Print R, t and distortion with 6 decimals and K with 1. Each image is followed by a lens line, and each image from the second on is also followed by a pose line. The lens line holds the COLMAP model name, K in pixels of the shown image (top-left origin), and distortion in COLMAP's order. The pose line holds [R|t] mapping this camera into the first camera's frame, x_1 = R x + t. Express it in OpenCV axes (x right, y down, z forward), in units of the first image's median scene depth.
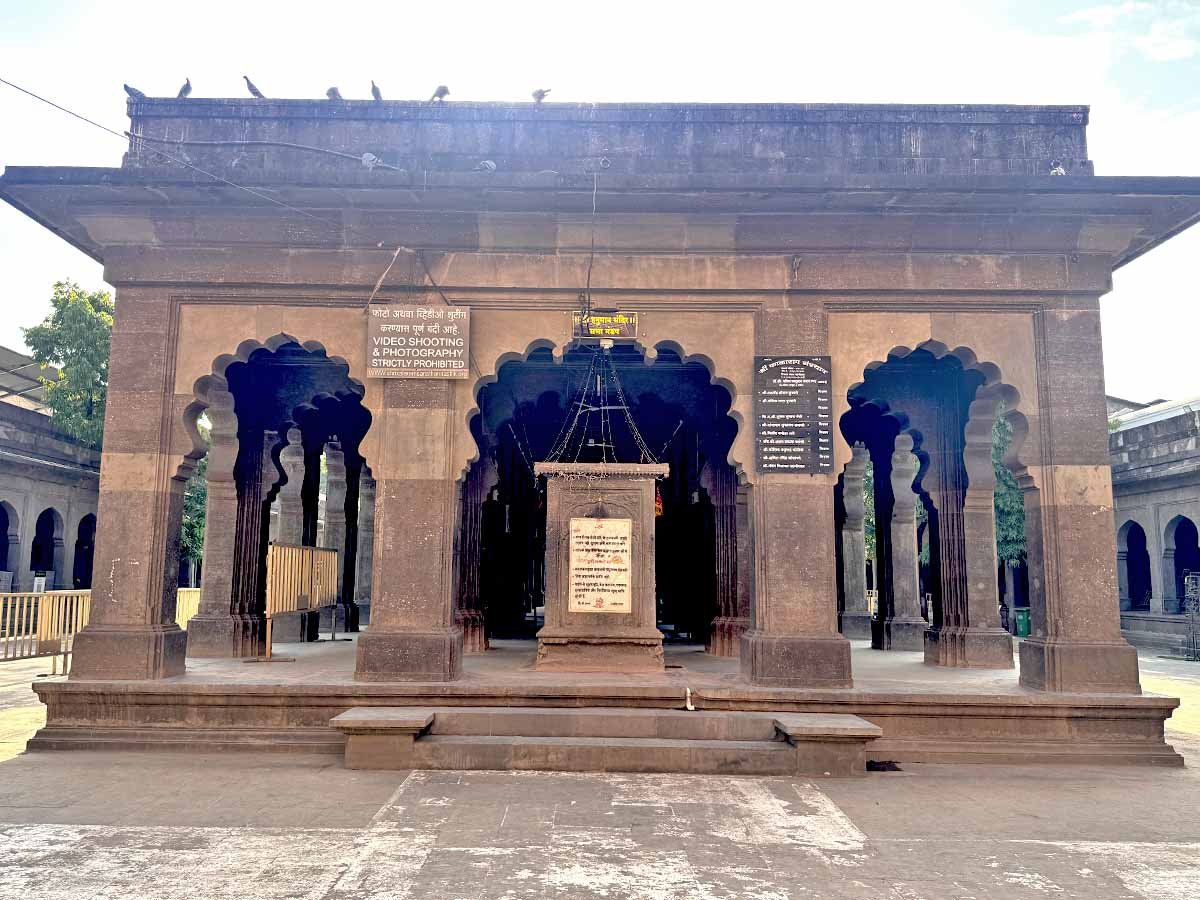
lens RADIAL K [[889.0, 0, 600.0], [0, 889.0, 450.0], [0, 0, 1]] dist [0.112949, 0.000757]
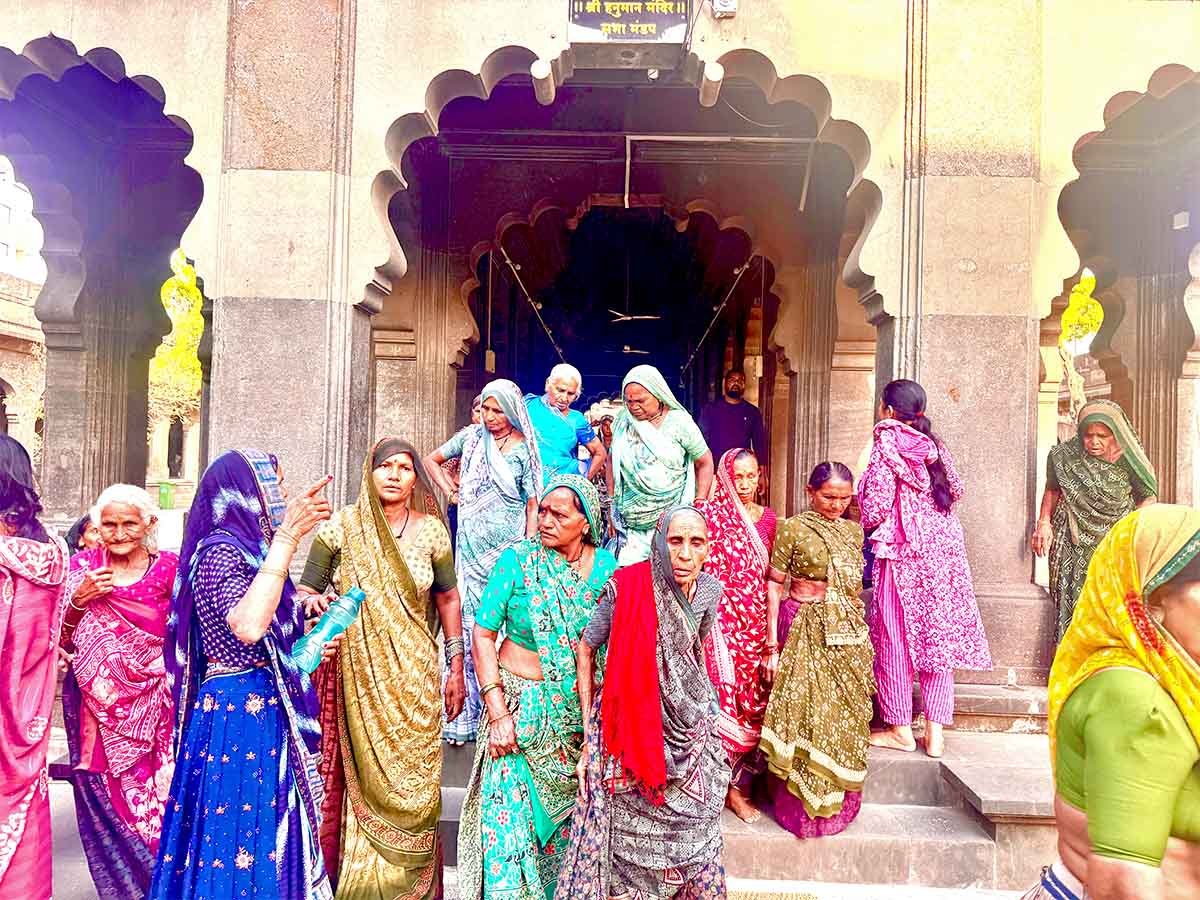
lens RADIAL K [[889.0, 0, 600.0], [0, 889.0, 450.0], [0, 0, 1]] dist [0.112949, 0.000757]
pose [[0.998194, 0.013224, -0.058600, 0.024019], [-0.006386, 0.993301, 0.115377, 0.057467], [0.059733, -0.114794, 0.991592, 0.418932]]
